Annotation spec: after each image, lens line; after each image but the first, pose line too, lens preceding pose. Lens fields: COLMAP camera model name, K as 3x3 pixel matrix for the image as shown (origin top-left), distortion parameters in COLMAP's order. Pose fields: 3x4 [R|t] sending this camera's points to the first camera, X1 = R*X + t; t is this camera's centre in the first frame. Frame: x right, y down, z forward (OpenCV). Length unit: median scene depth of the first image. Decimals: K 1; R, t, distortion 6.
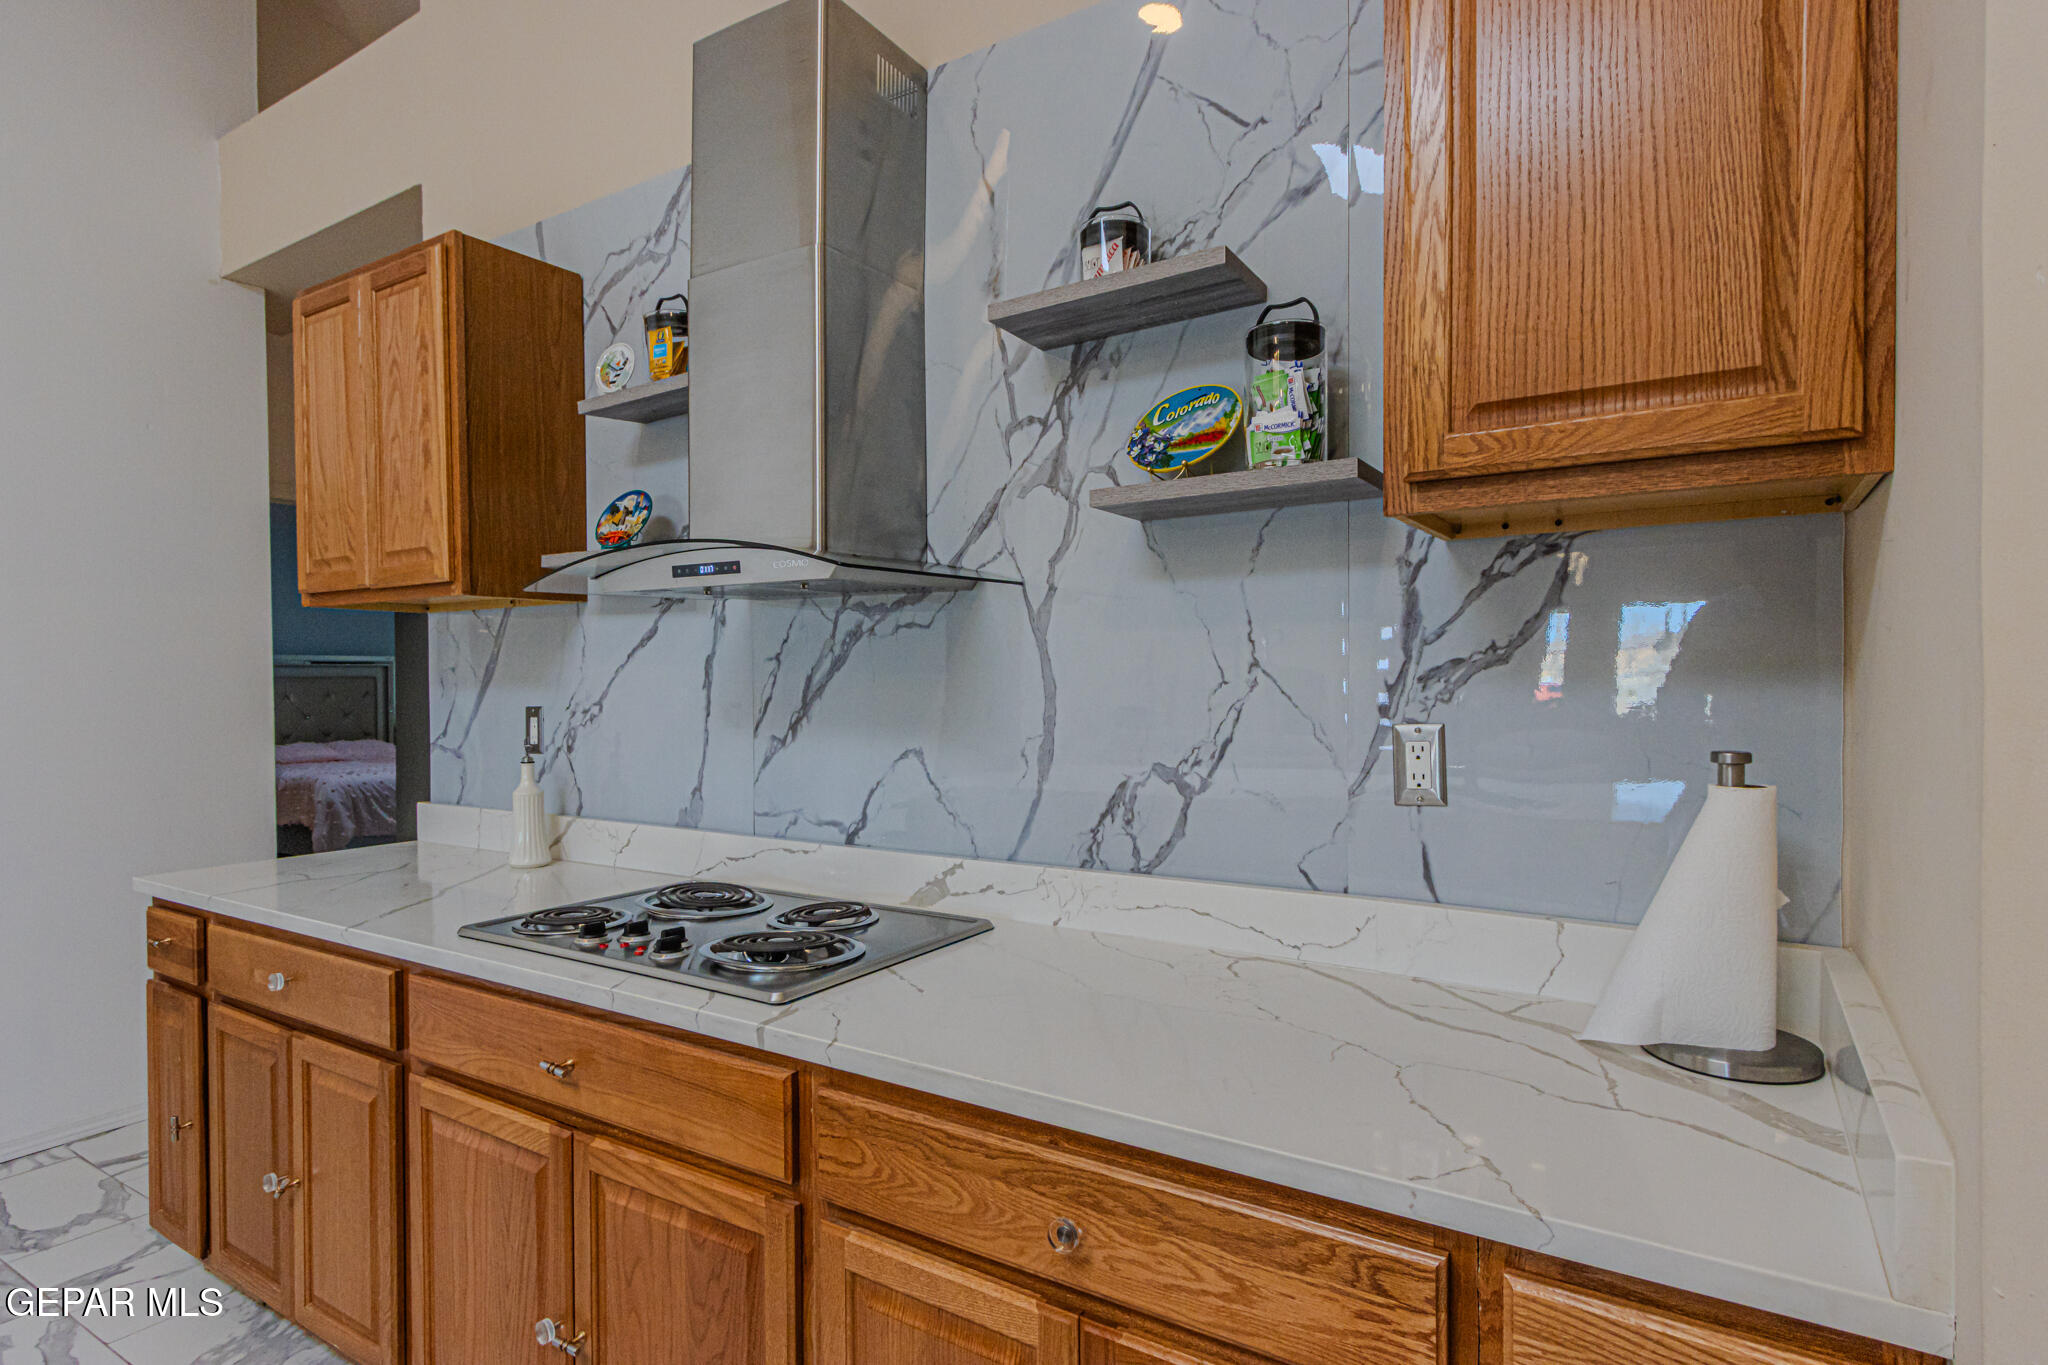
lens RADIAL K [[1059.0, 0, 1032.5], [0, 1059.0, 693.0], [0, 0, 1]] dist [0.005911, 0.000624]
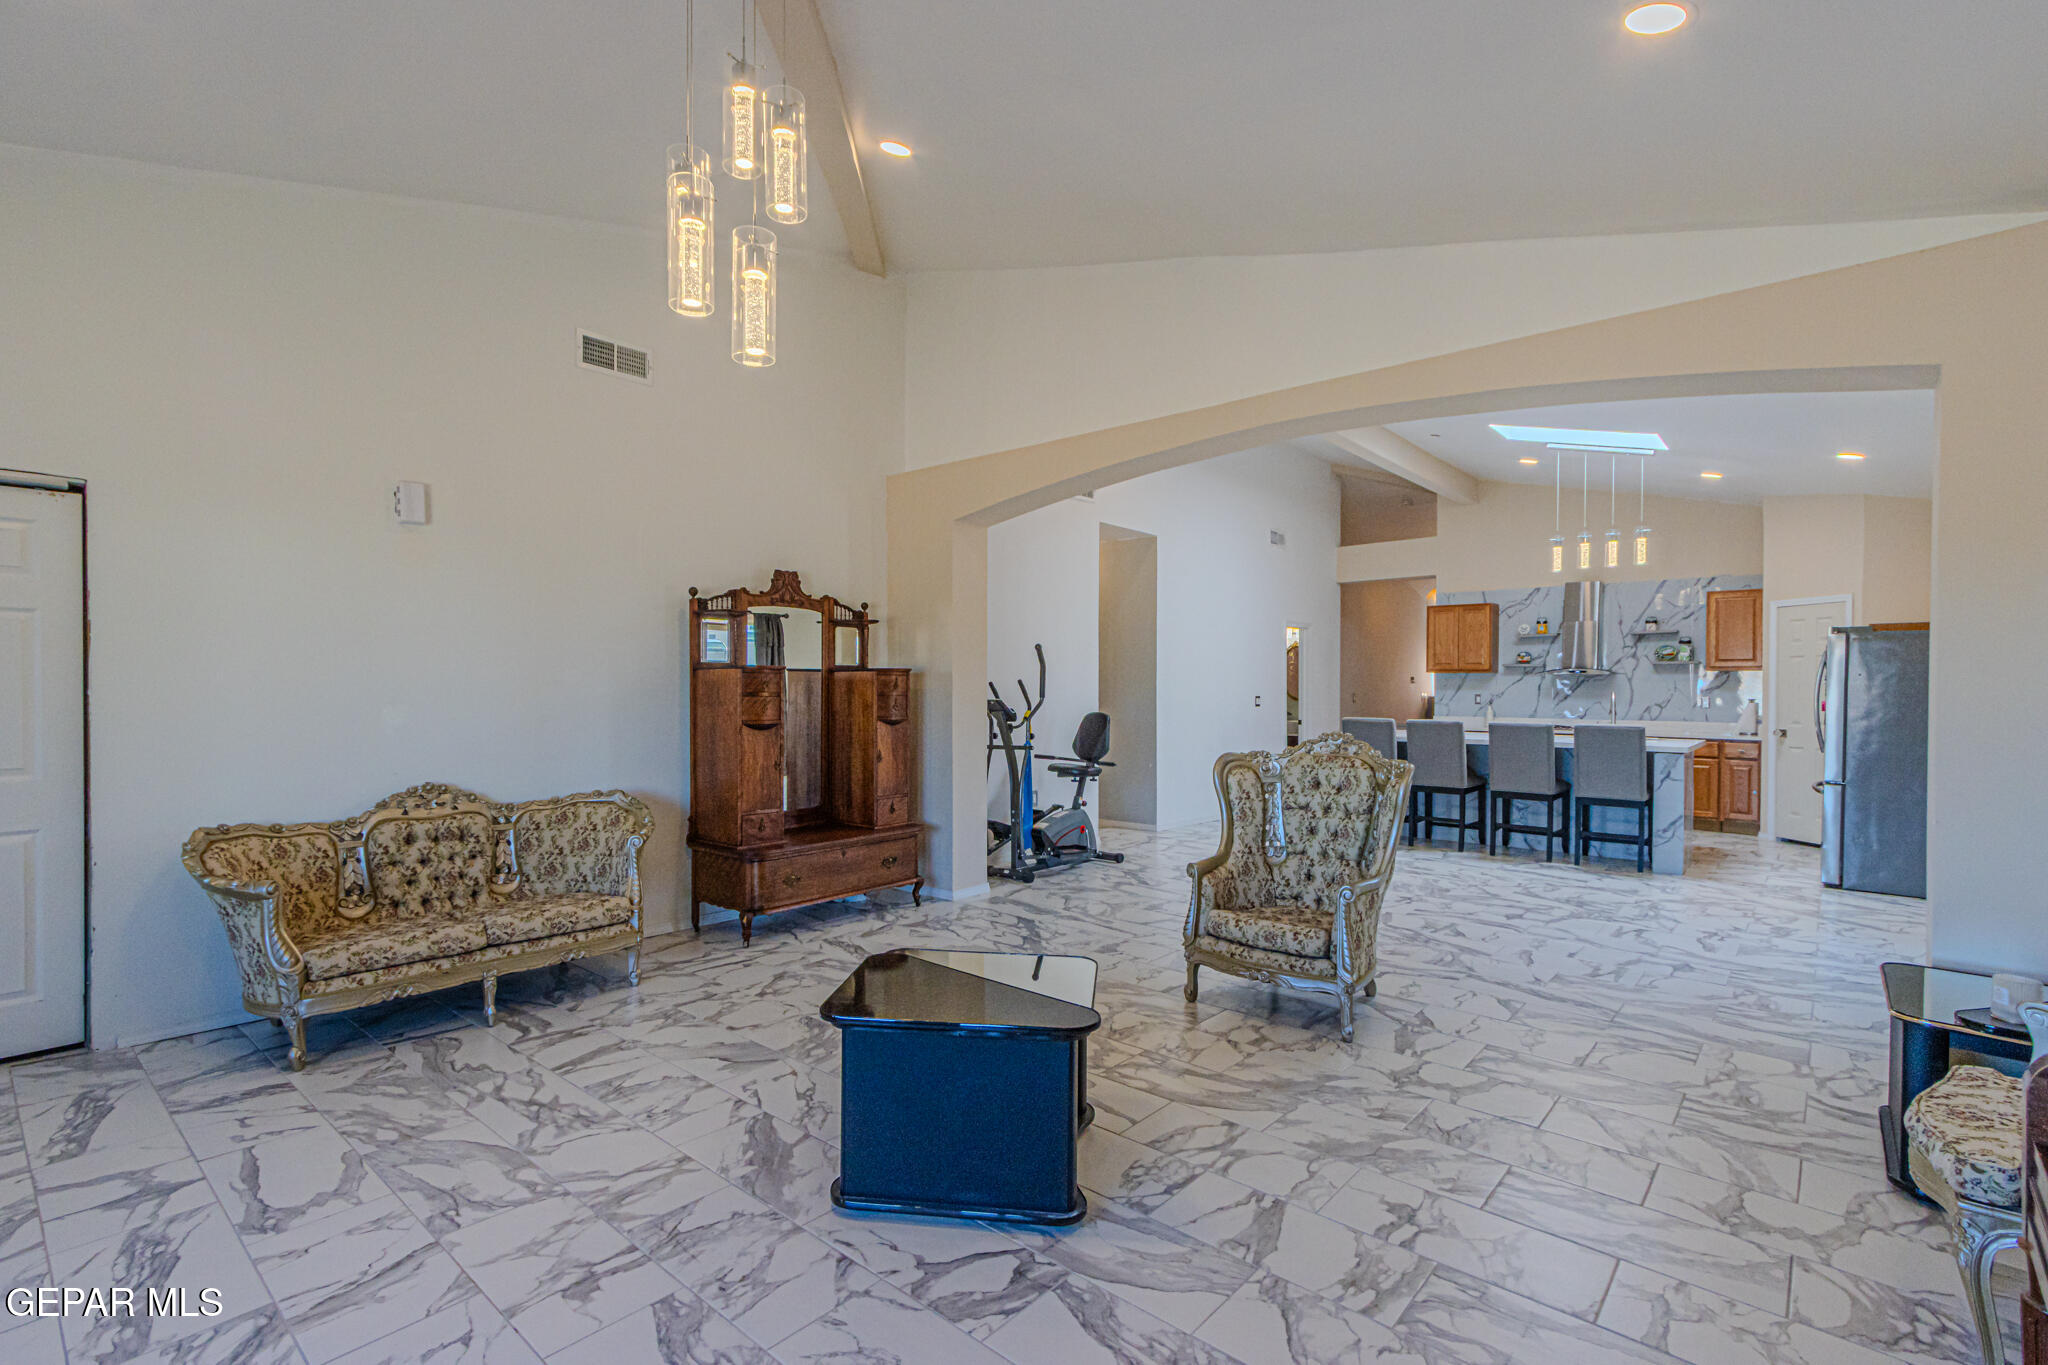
lens RADIAL K [[938.2, 0, 1013.7], [0, 938.2, 694.8], [0, 0, 1]] dist [0.007081, -0.001515]
pose [[0.987062, 0.014218, -0.159709, -2.398570], [-0.015224, 0.999871, -0.005077, 0.088419], [0.159616, 0.007443, 0.987151, -4.468036]]
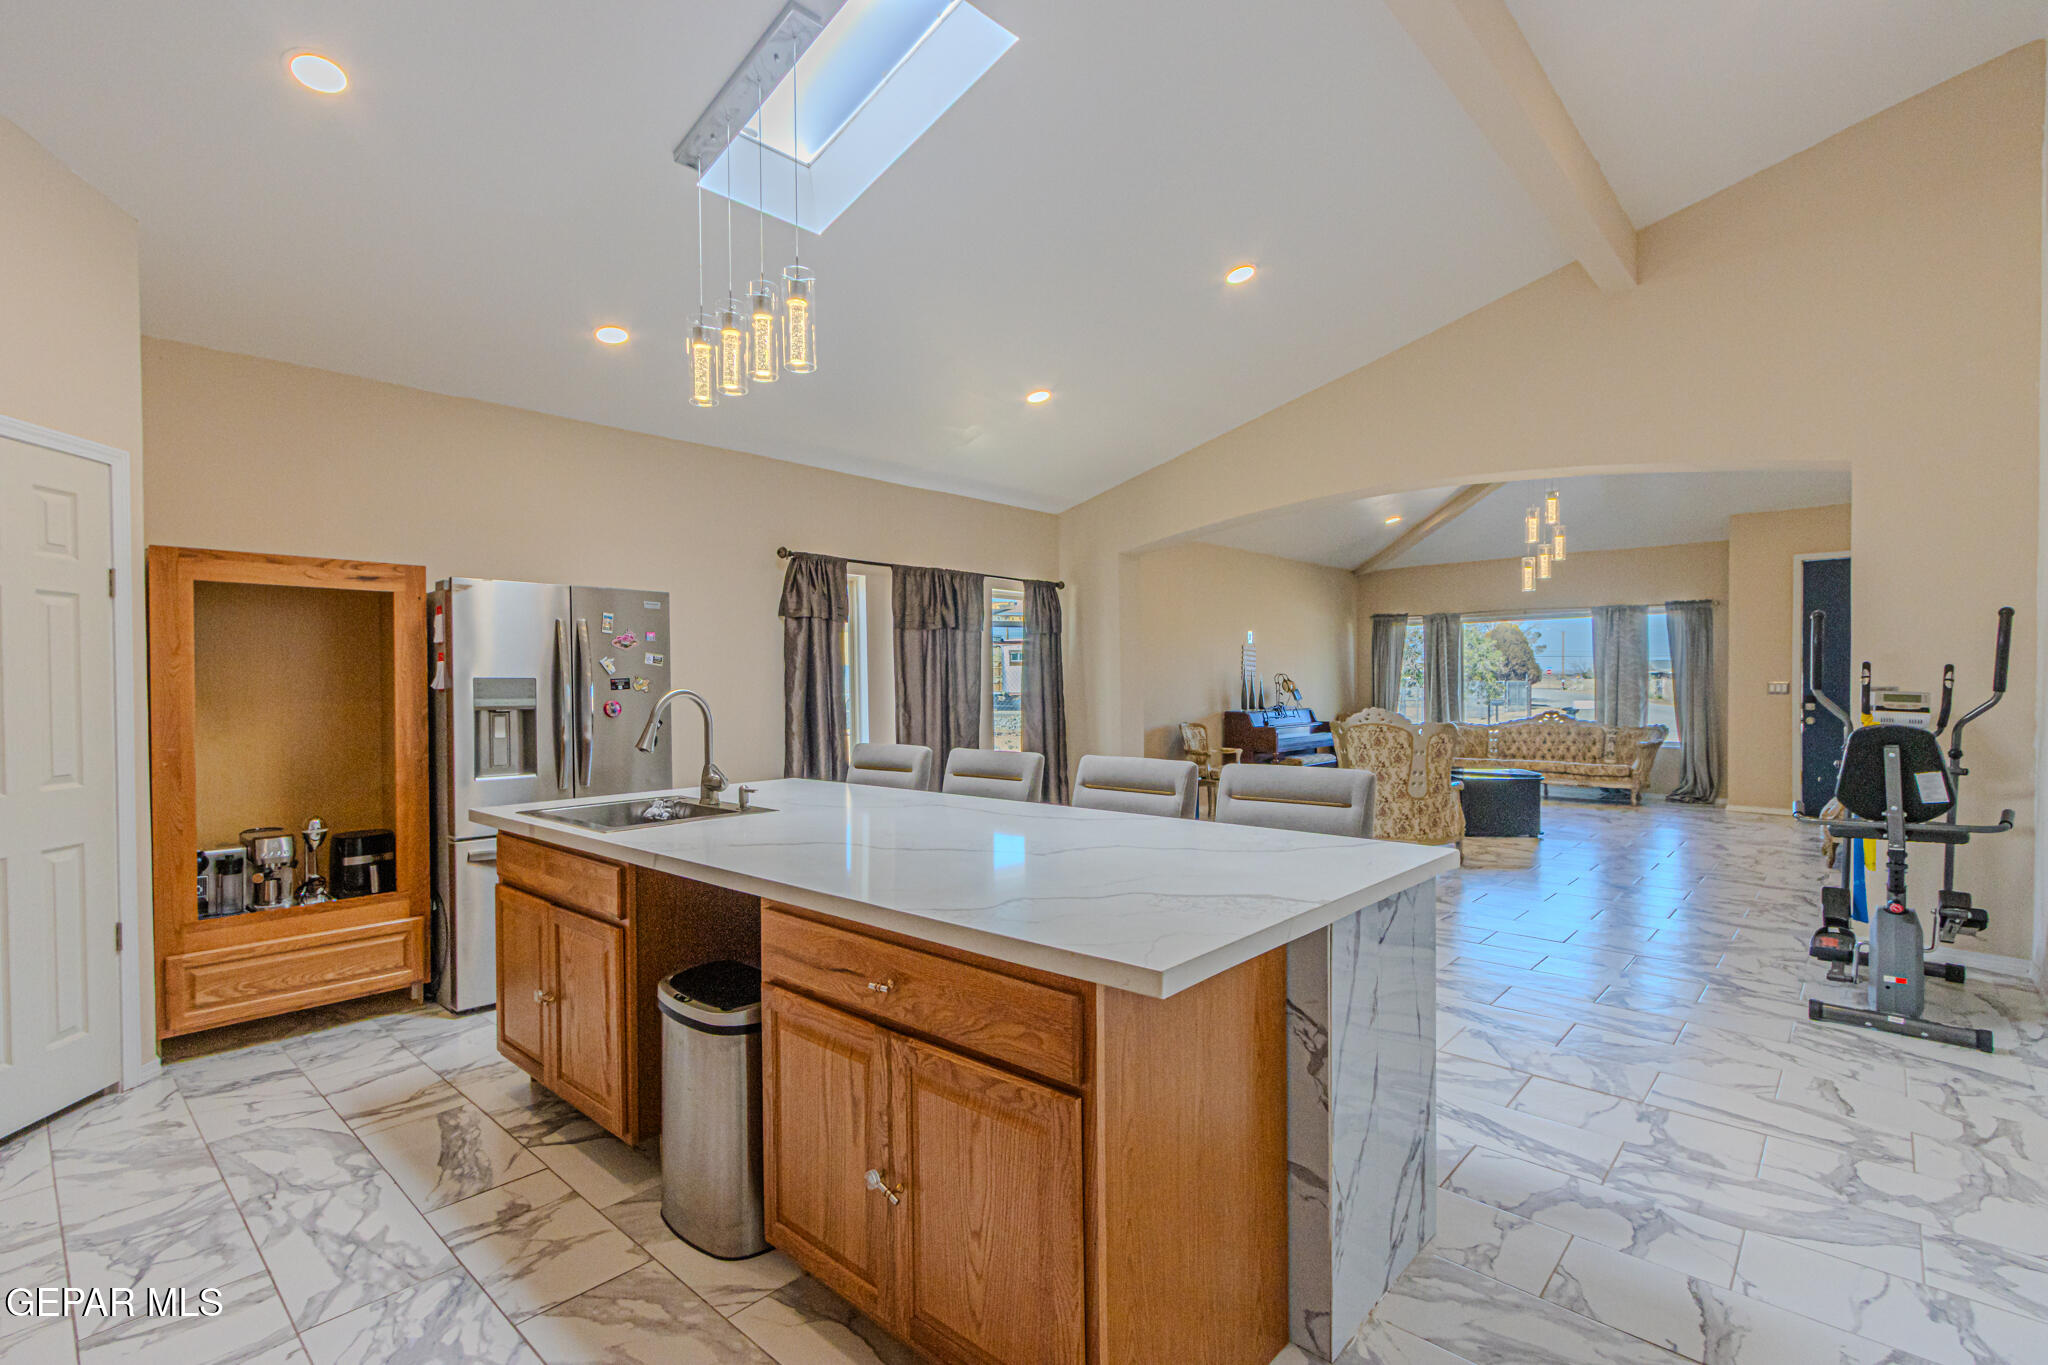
lens RADIAL K [[938.2, 0, 1012.0], [0, 938.2, 694.5], [0, 0, 1]] dist [0.007081, -0.001515]
pose [[-0.982899, 0.014184, 0.183598, -1.371977], [0.019279, 0.999476, 0.025996, -0.001864], [-0.183133, 0.029091, -0.982658, 1.213286]]
